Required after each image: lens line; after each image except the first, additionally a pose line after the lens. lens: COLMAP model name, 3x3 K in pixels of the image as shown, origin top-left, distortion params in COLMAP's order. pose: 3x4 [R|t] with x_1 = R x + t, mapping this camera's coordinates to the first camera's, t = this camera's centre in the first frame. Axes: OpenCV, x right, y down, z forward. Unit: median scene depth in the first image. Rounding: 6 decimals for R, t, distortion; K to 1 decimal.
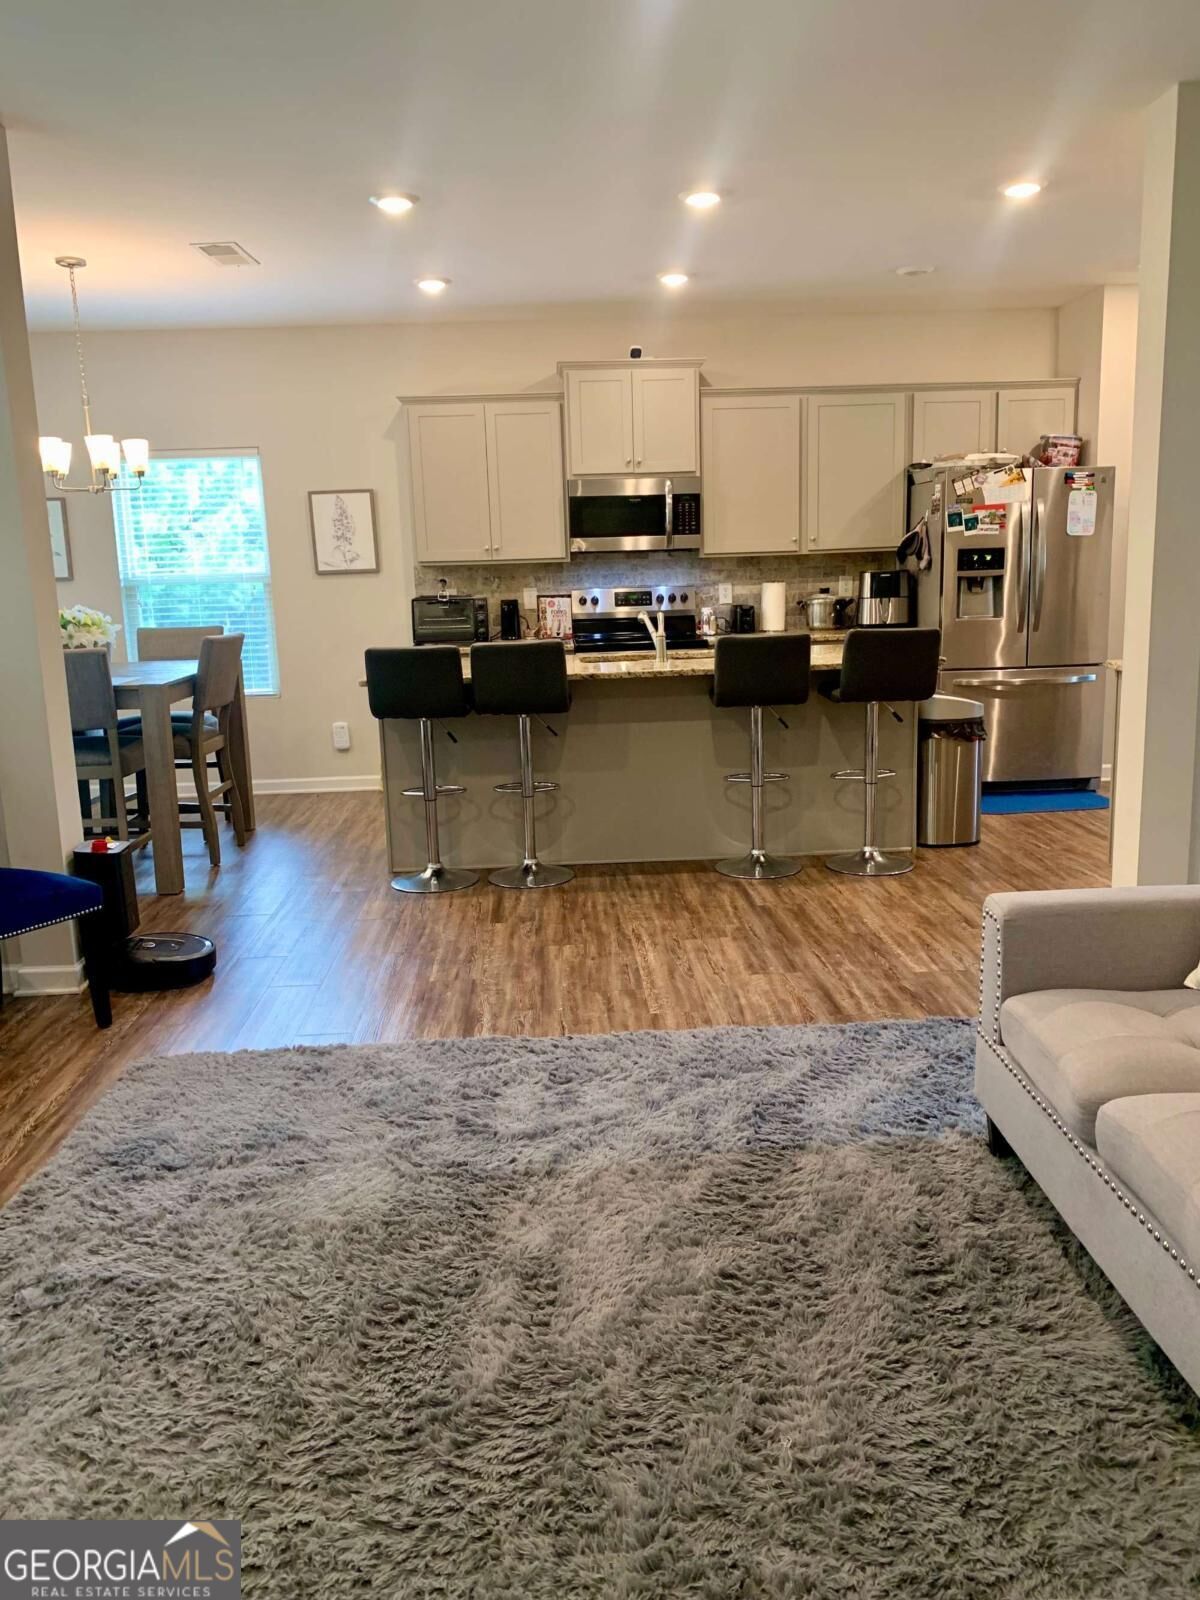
lens RADIAL K [[1215.7, 0, 600.0], [0, 1215.7, 800.0], [0, 0, 1]] dist [0.004783, 0.001415]
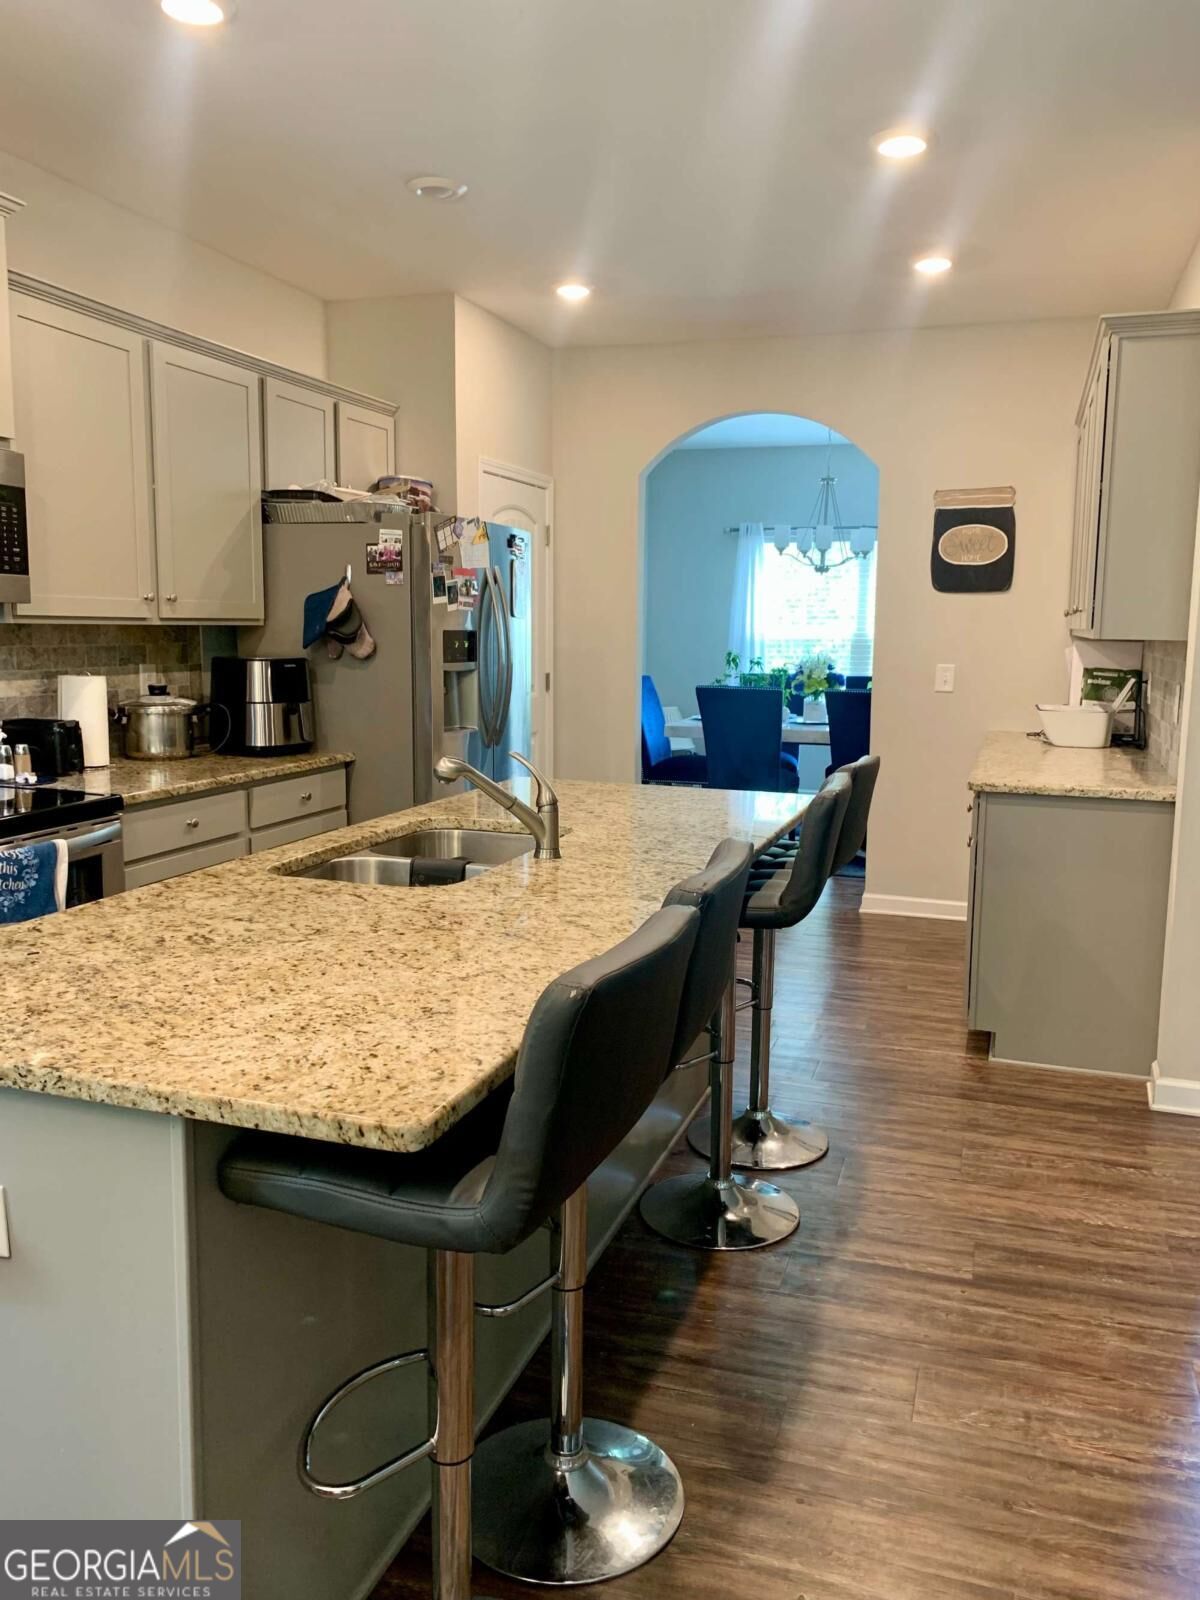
lens RADIAL K [[1215.7, 0, 600.0], [0, 1215.7, 800.0], [0, 0, 1]] dist [0.004783, 0.001415]
pose [[0.338162, -0.097126, 0.936062, -0.419070], [0.149820, 0.987531, 0.048342, -0.178329], [-0.929086, 0.123893, 0.348497, 0.933711]]
